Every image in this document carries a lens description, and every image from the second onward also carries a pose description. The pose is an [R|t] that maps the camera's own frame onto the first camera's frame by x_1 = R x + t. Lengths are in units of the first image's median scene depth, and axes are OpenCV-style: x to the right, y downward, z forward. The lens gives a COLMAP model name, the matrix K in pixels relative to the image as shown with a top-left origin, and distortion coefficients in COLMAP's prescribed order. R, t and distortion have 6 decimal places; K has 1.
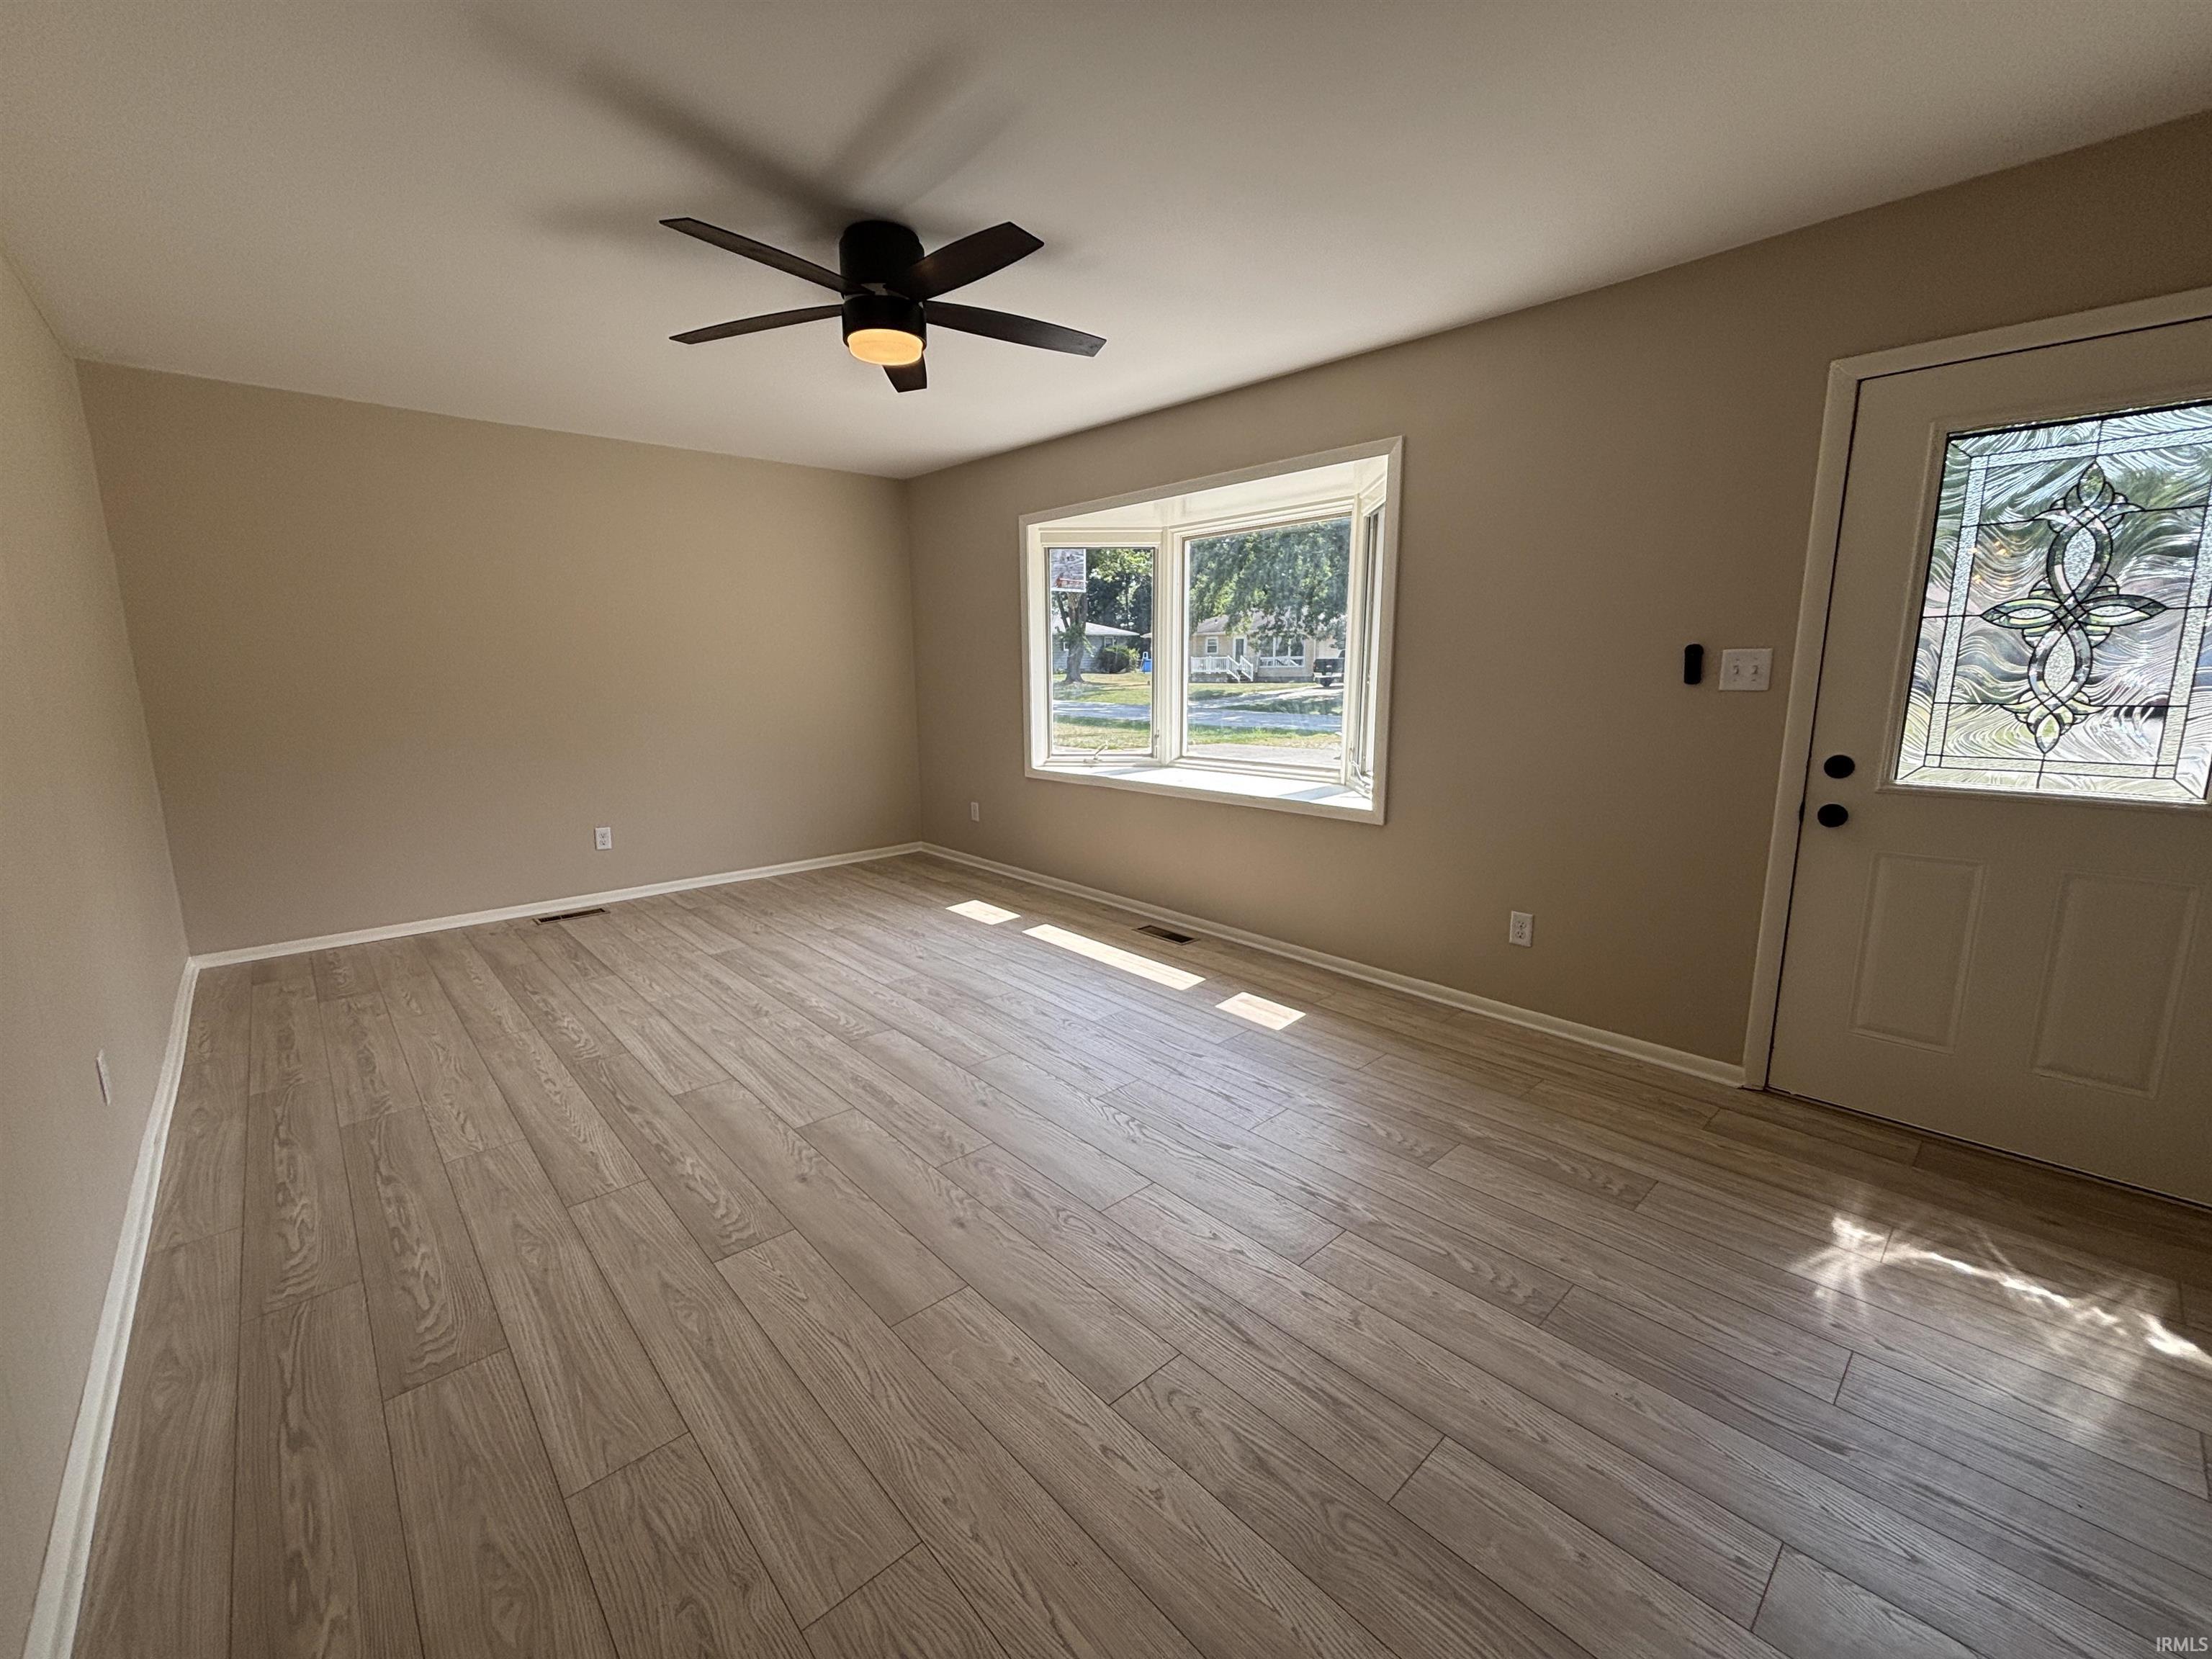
lens RADIAL K [[896.4, 0, 1086.5], [0, 896.4, 826.8], [0, 0, 1]] dist [0.003136, 0.000433]
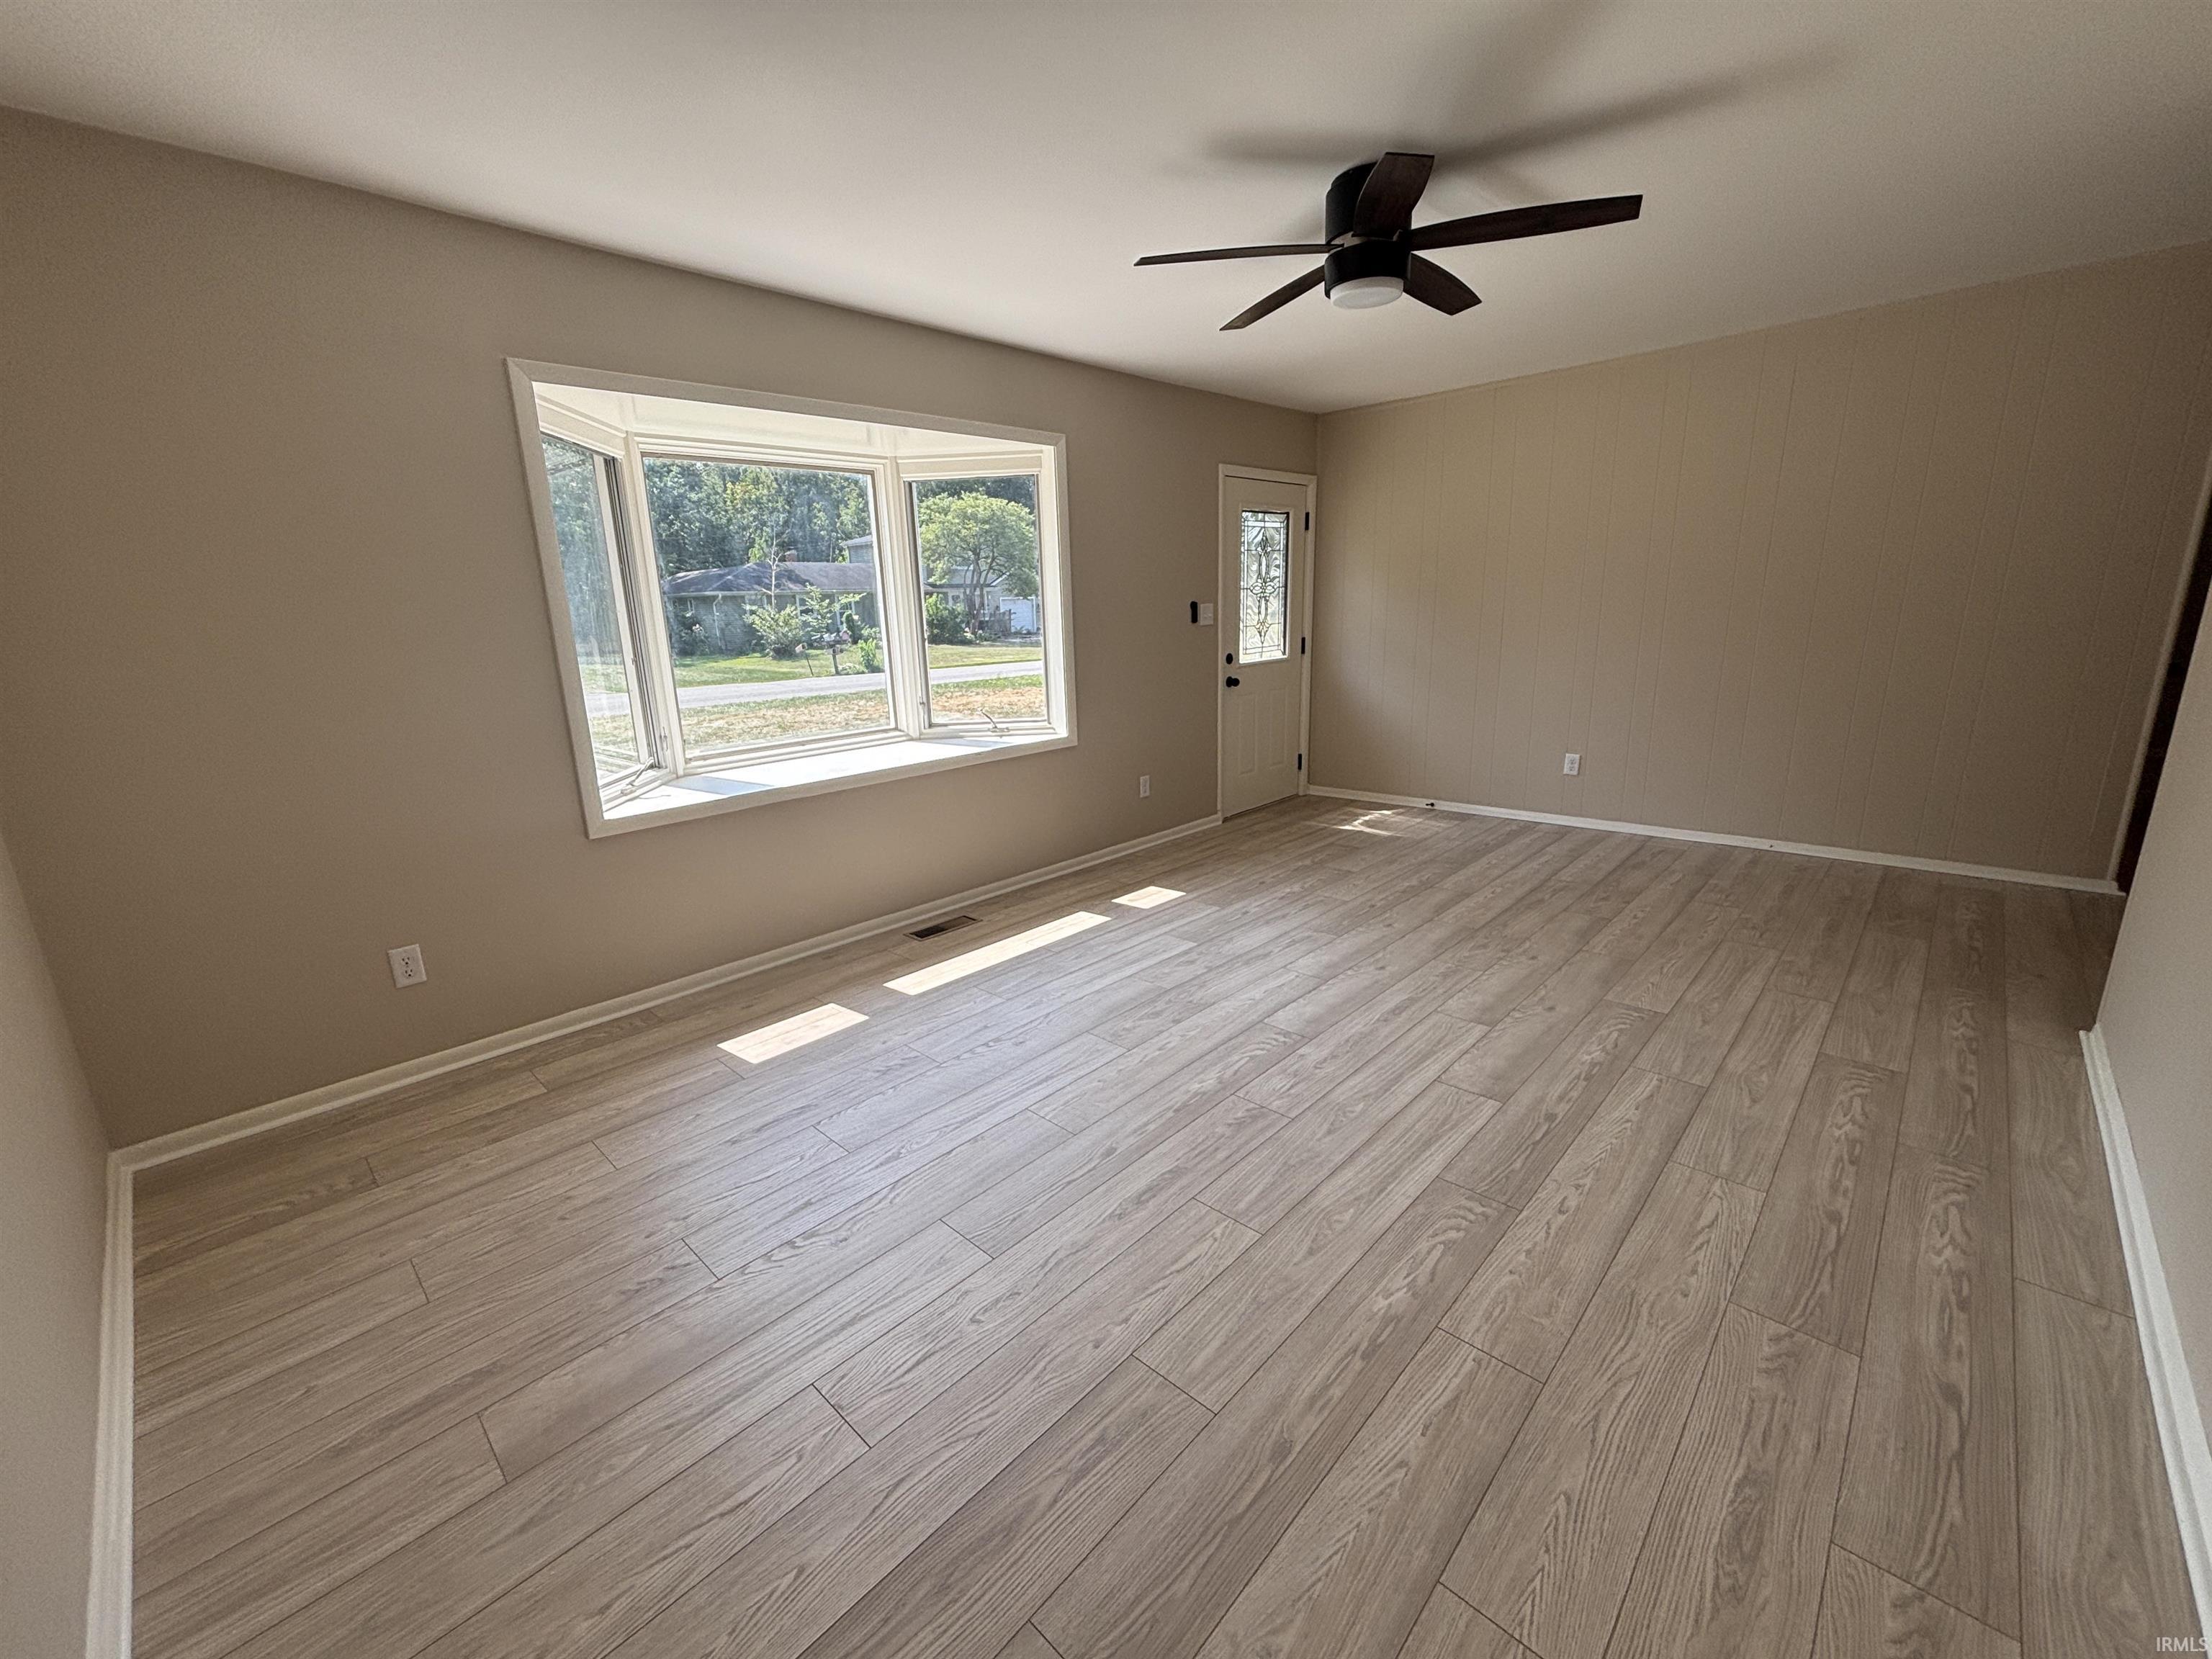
lens RADIAL K [[896.4, 0, 1086.5], [0, 896.4, 826.8], [0, 0, 1]] dist [0.003136, 0.000433]
pose [[-0.064554, -0.233327, 0.970253, -1.114798], [0.215019, 0.946191, 0.241846, -0.234063], [-0.974474, 0.224235, -0.010911, 1.225580]]
